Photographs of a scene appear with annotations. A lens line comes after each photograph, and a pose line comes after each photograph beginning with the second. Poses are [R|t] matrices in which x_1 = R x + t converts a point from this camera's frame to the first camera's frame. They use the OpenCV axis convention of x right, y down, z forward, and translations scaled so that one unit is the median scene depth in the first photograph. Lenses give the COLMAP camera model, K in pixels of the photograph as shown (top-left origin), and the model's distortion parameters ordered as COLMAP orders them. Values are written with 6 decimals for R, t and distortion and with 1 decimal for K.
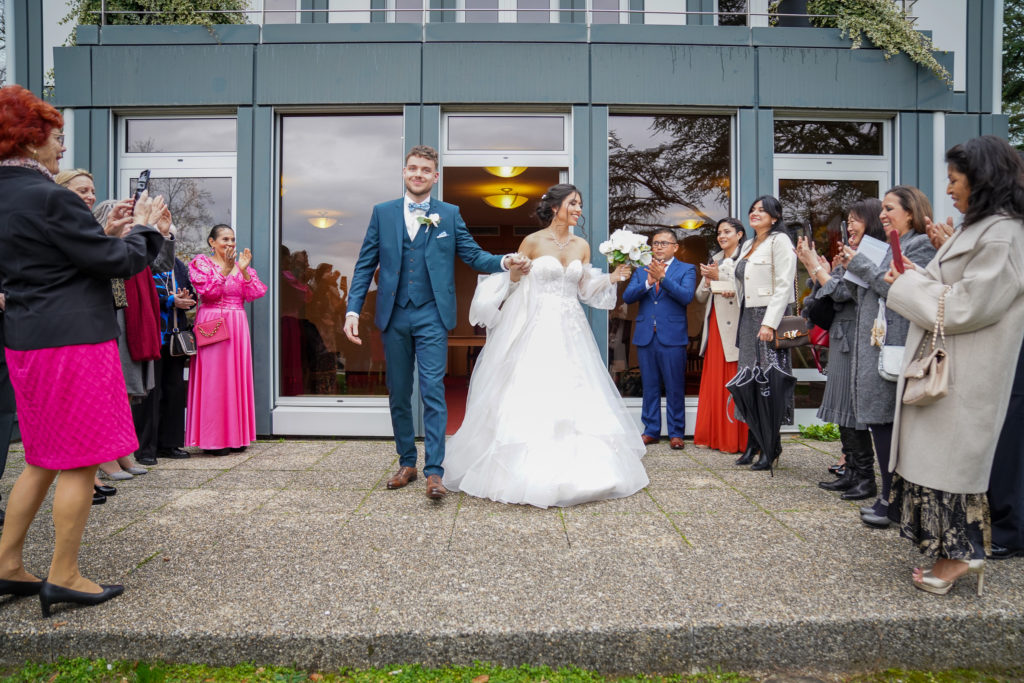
lens RADIAL K [[707.2, 0, 512.0], [0, 707.2, 341.5], [0, 0, 1]] dist [-0.118735, 0.092915]
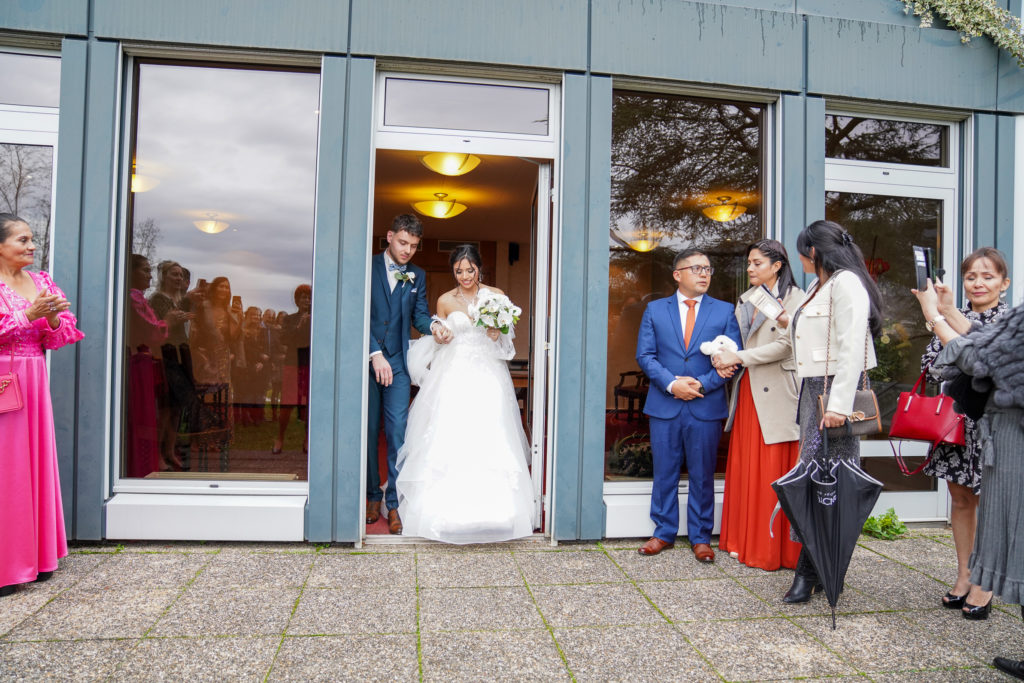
lens RADIAL K [[707.2, 0, 512.0], [0, 707.2, 341.5], [0, 0, 1]] dist [-0.118735, 0.092915]
pose [[0.990365, 0.023478, 0.136478, -0.055909], [-0.020219, 0.999477, -0.025218, -0.043917], [-0.136999, 0.022216, 0.990322, 0.304824]]
